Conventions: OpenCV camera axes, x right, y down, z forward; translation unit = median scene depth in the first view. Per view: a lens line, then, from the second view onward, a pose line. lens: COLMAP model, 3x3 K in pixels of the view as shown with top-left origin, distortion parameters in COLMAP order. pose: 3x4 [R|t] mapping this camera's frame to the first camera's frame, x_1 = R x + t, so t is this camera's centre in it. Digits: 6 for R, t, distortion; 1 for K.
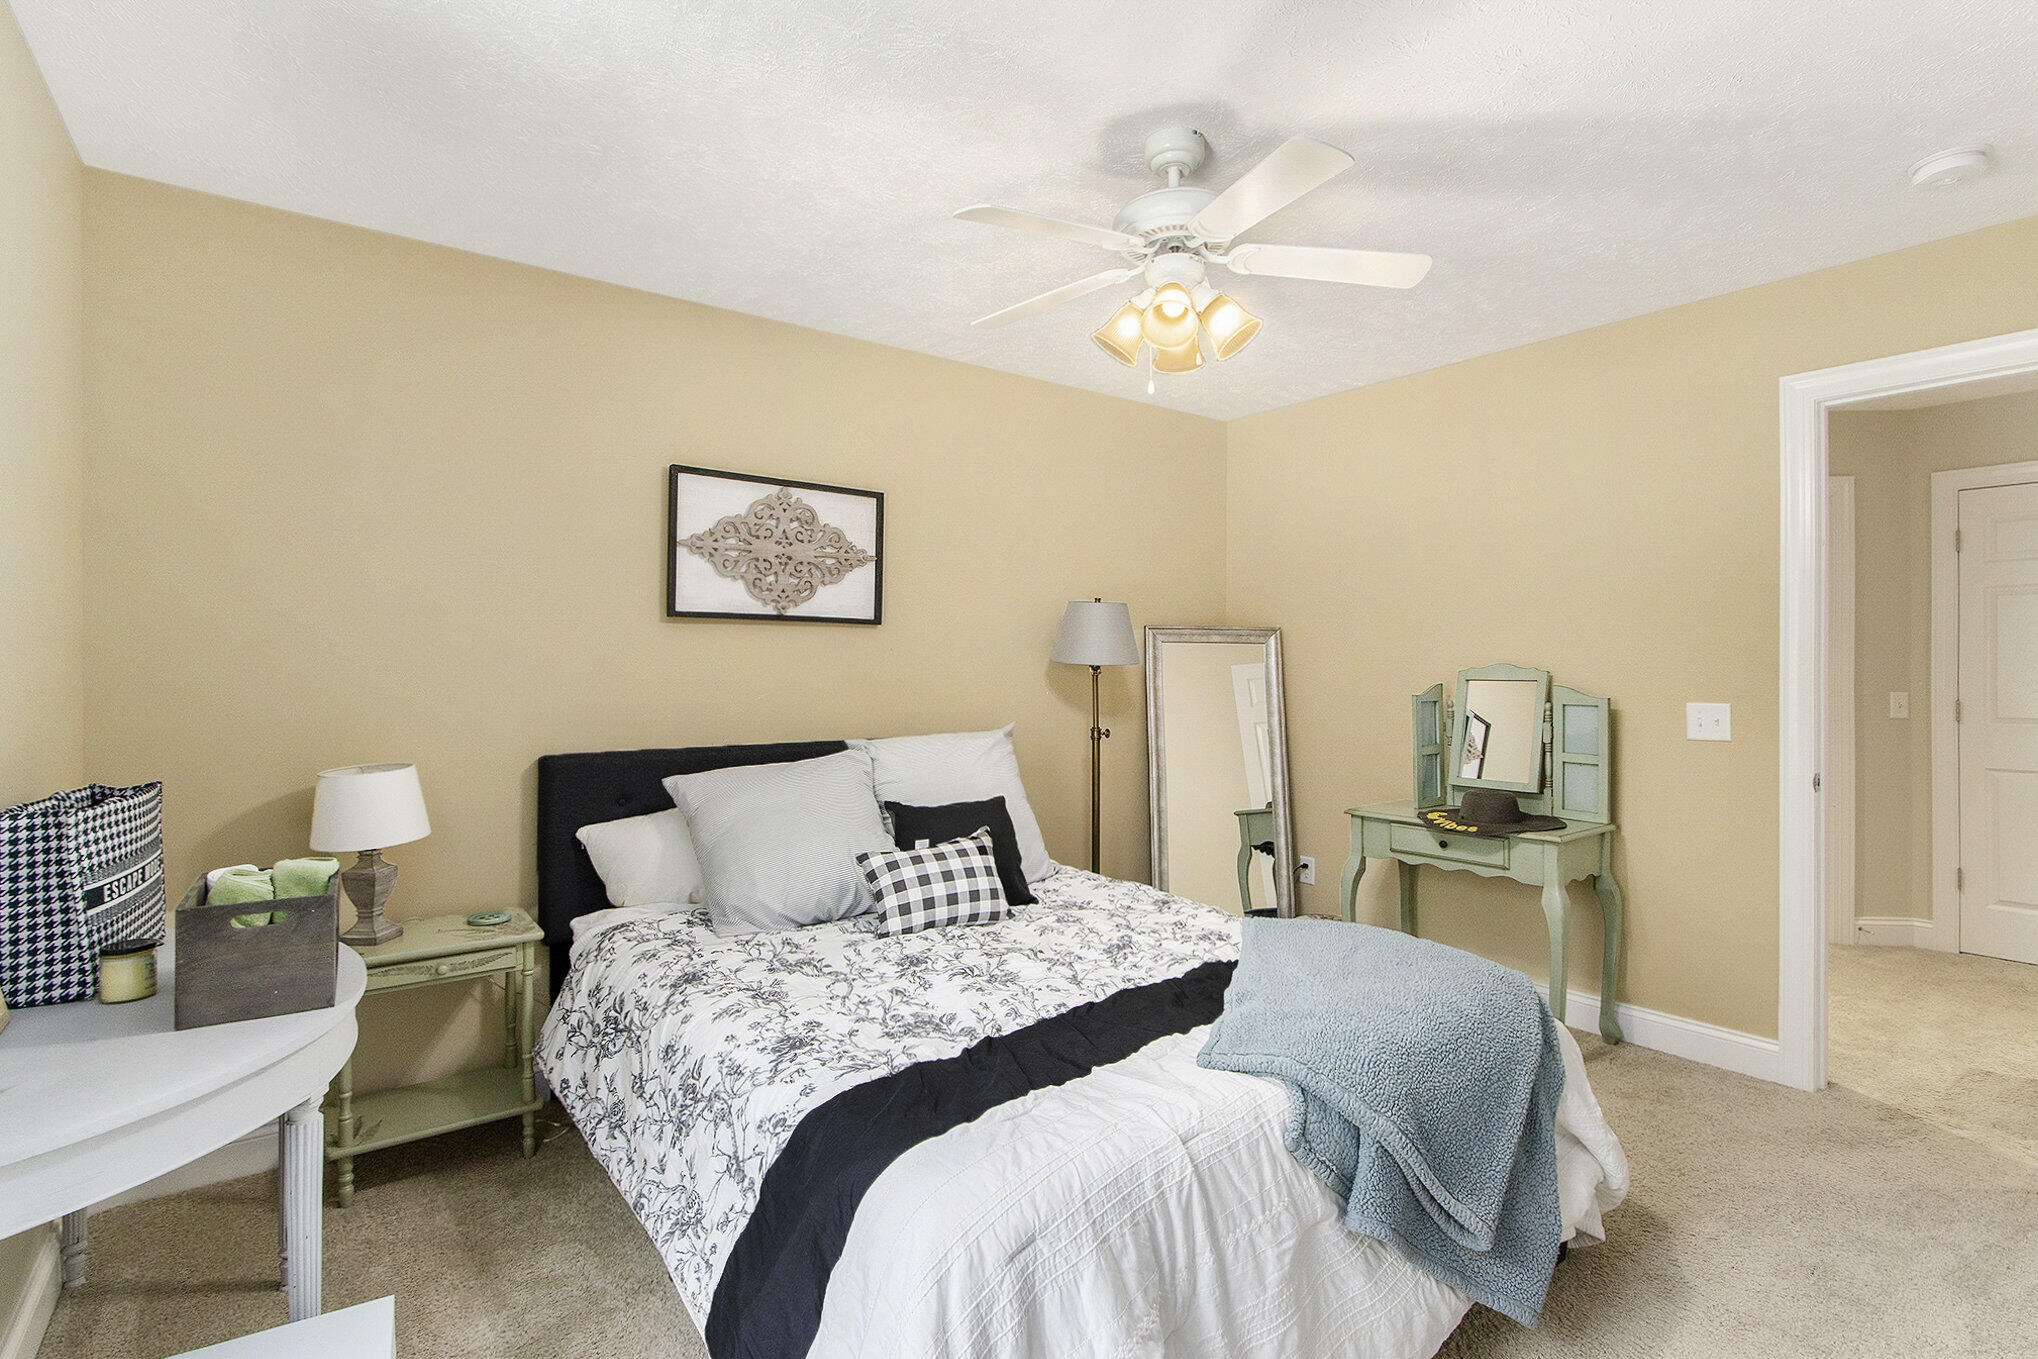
lens RADIAL K [[971.9, 0, 1024.6], [0, 971.9, 673.1], [0, 0, 1]] dist [-0.018838, 0.002004]
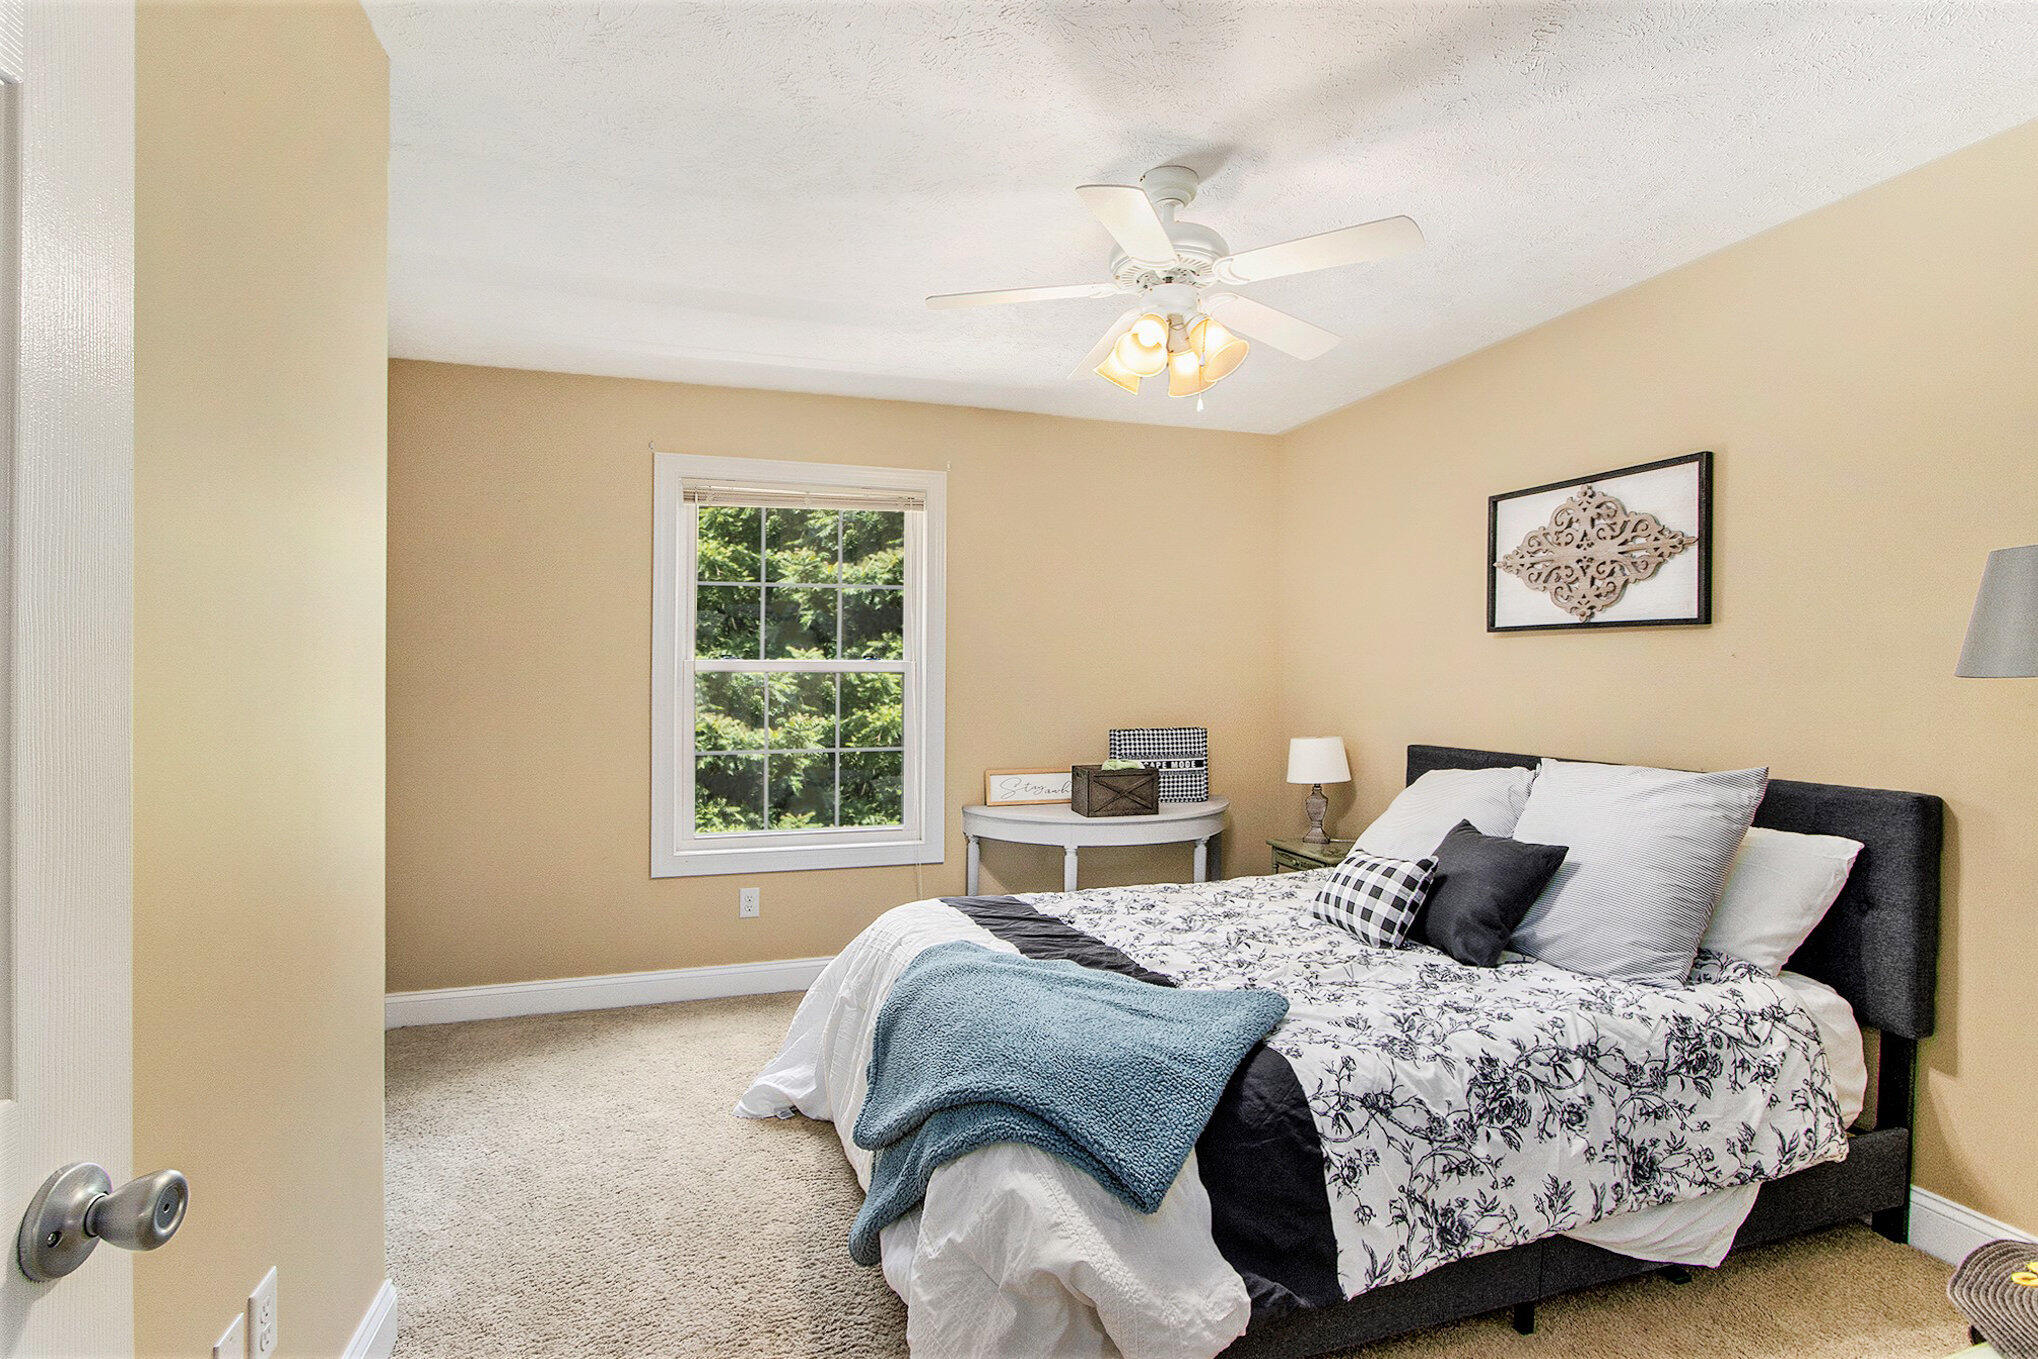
lens RADIAL K [[971.9, 0, 1022.9], [0, 971.9, 676.5], [0, 0, 1]] dist [-0.018838, 0.002004]
pose [[-0.304253, 0.002457, -0.952588, 0.797753], [-0.002147, 0.999992, 0.003265, -0.009838], [0.952589, 0.003038, -0.304245, 0.768670]]
